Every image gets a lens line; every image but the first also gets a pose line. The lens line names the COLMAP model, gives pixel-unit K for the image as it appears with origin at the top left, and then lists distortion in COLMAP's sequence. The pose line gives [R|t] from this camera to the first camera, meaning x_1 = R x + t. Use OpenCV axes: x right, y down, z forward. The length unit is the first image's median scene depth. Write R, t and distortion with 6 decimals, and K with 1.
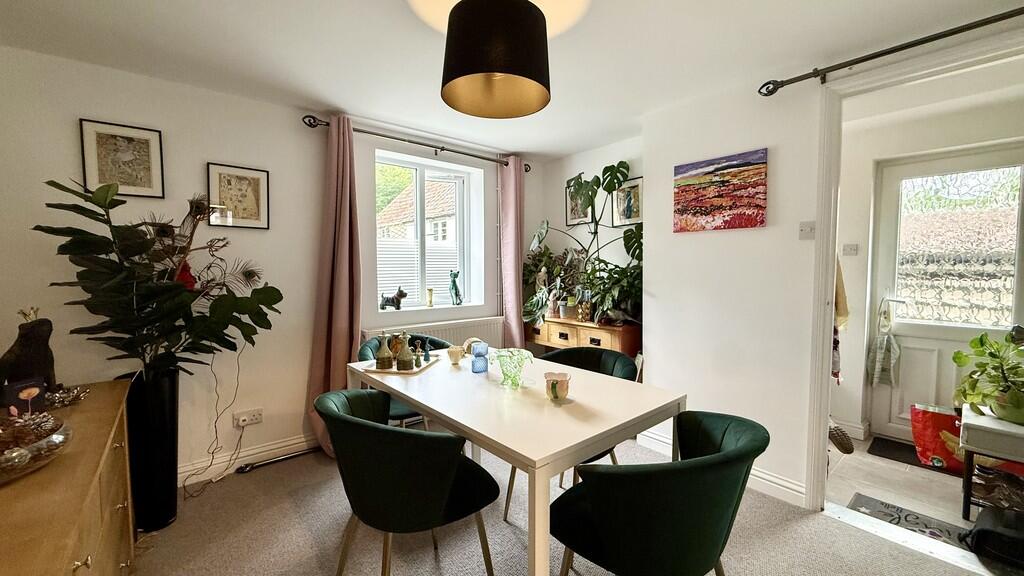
lens RADIAL K [[402.4, 0, 510.3], [0, 402.4, 289.5], [0, 0, 1]] dist [-0.003200, -0.000267]
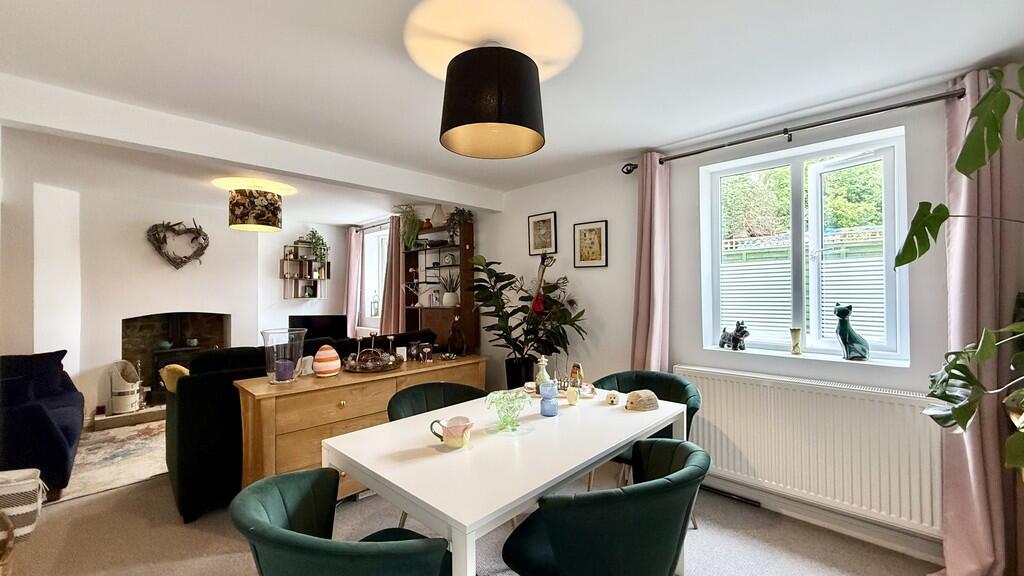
lens RADIAL K [[402.4, 0, 511.3], [0, 402.4, 288.8], [0, 0, 1]] dist [-0.003200, -0.000267]
pose [[0.109743, -0.005838, -0.993943, 0.521502], [-0.051497, 0.998606, -0.011551, -0.044251], [0.992625, 0.052453, 0.109289, 0.497901]]
